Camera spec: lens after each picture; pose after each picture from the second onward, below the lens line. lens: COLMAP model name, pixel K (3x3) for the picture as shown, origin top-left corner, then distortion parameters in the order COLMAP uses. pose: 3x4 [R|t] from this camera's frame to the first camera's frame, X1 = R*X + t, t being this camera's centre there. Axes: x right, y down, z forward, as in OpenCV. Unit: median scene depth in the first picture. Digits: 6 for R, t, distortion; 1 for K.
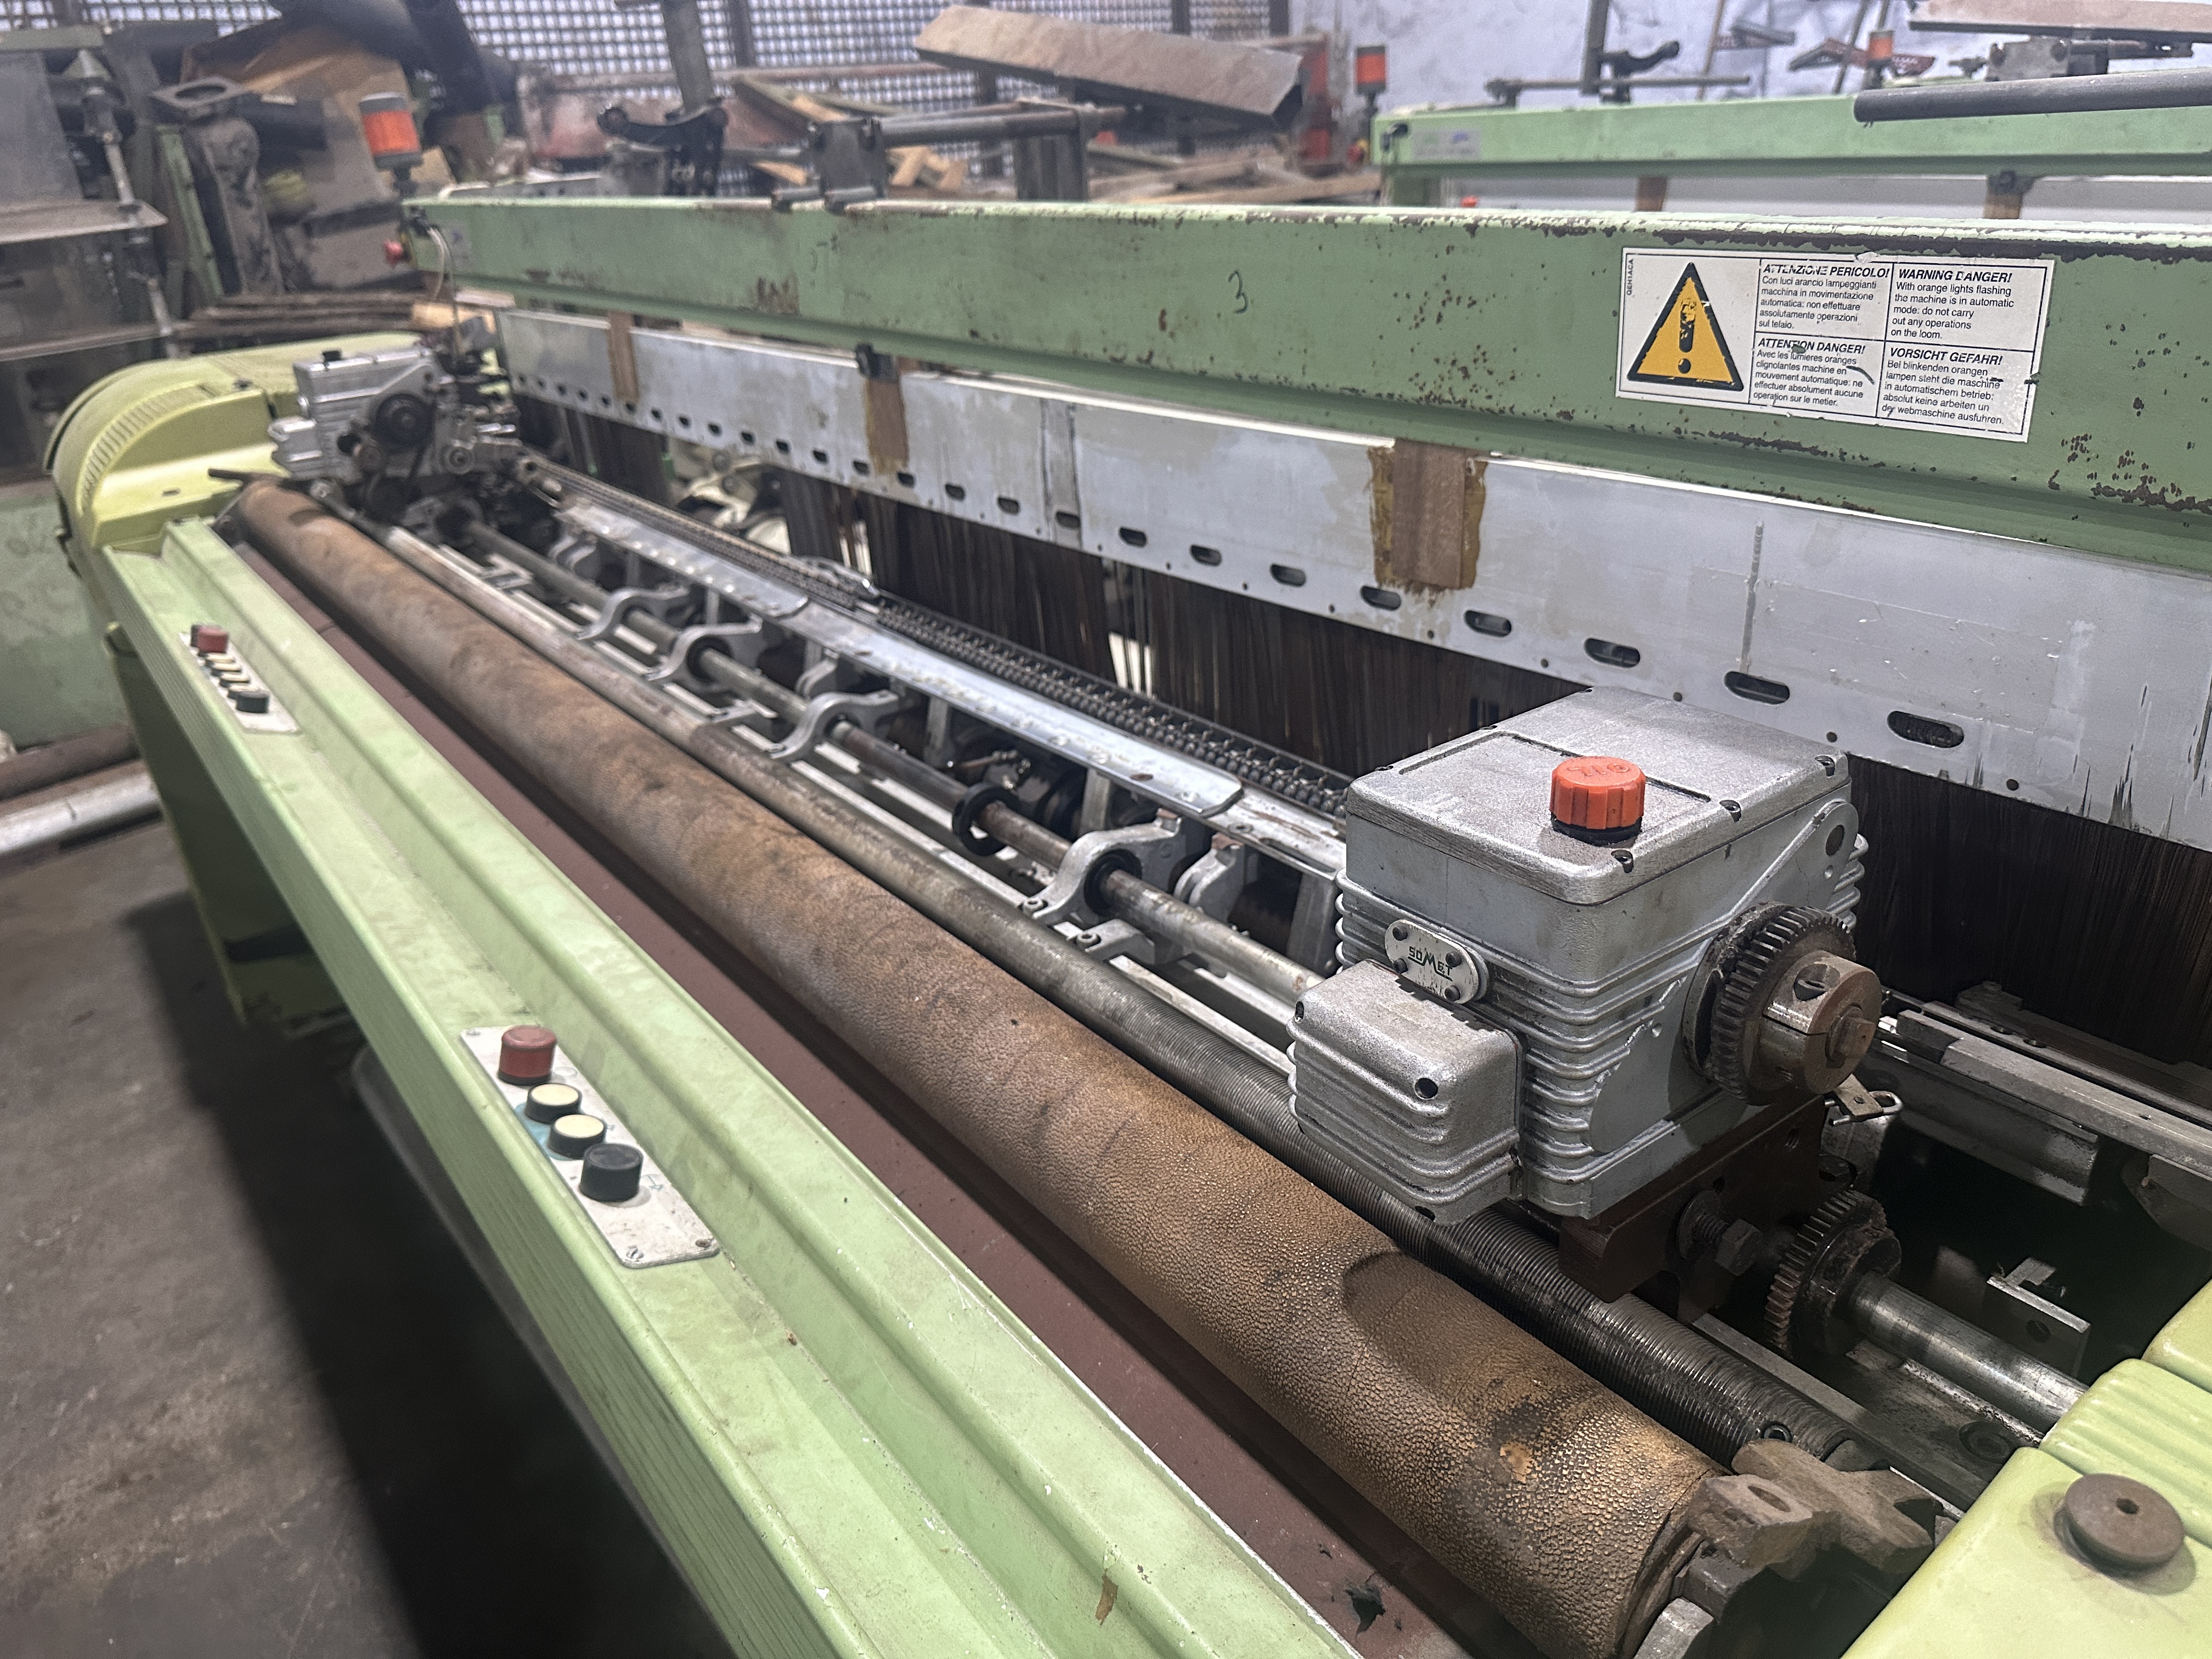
lens RADIAL K [[1563.5, 0, 1114.7], [0, 1563.5, 828.9], [0, 0, 1]] dist [0.065603, -0.088252]
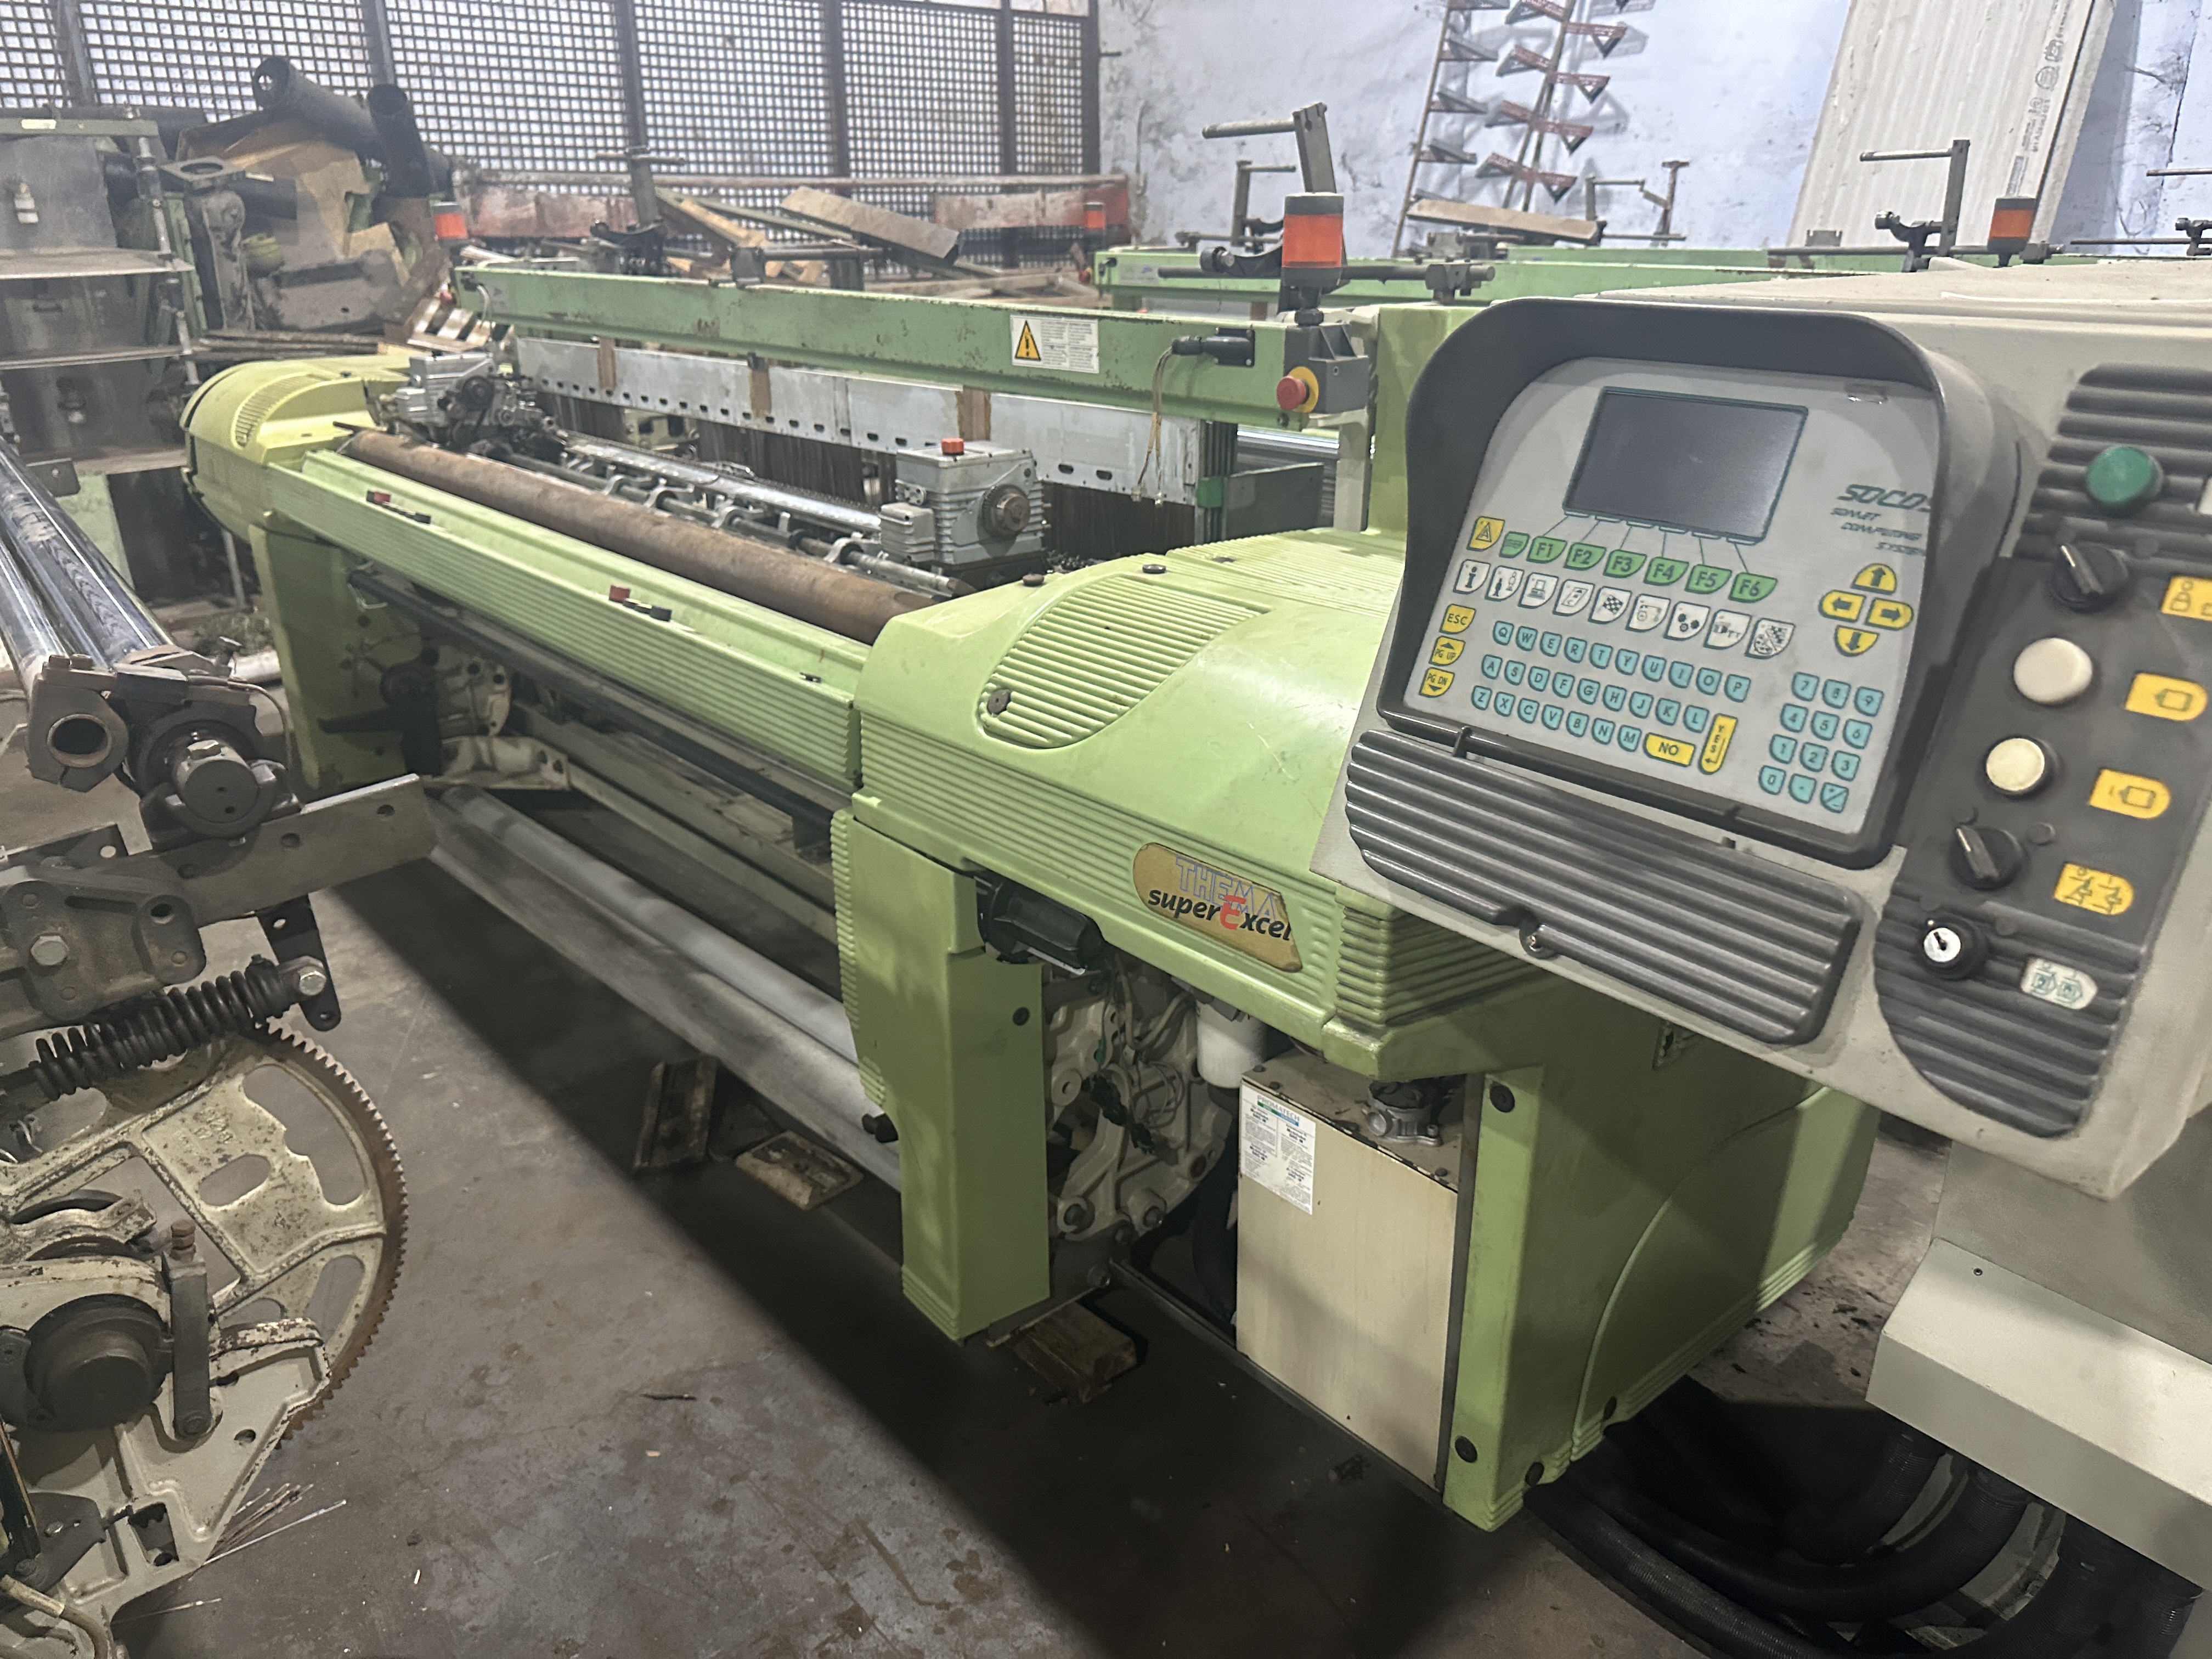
lens RADIAL K [[1540.6, 0, 1106.0], [0, 1540.6, 829.5], [0, 0, 1]] dist [0.081747, -0.103495]
pose [[0.995436, 0.026093, 0.091795, 0.043208], [-0.021095, 0.998263, -0.055002, 0.136385], [-0.093071, 0.052815, 0.994258, -0.338221]]
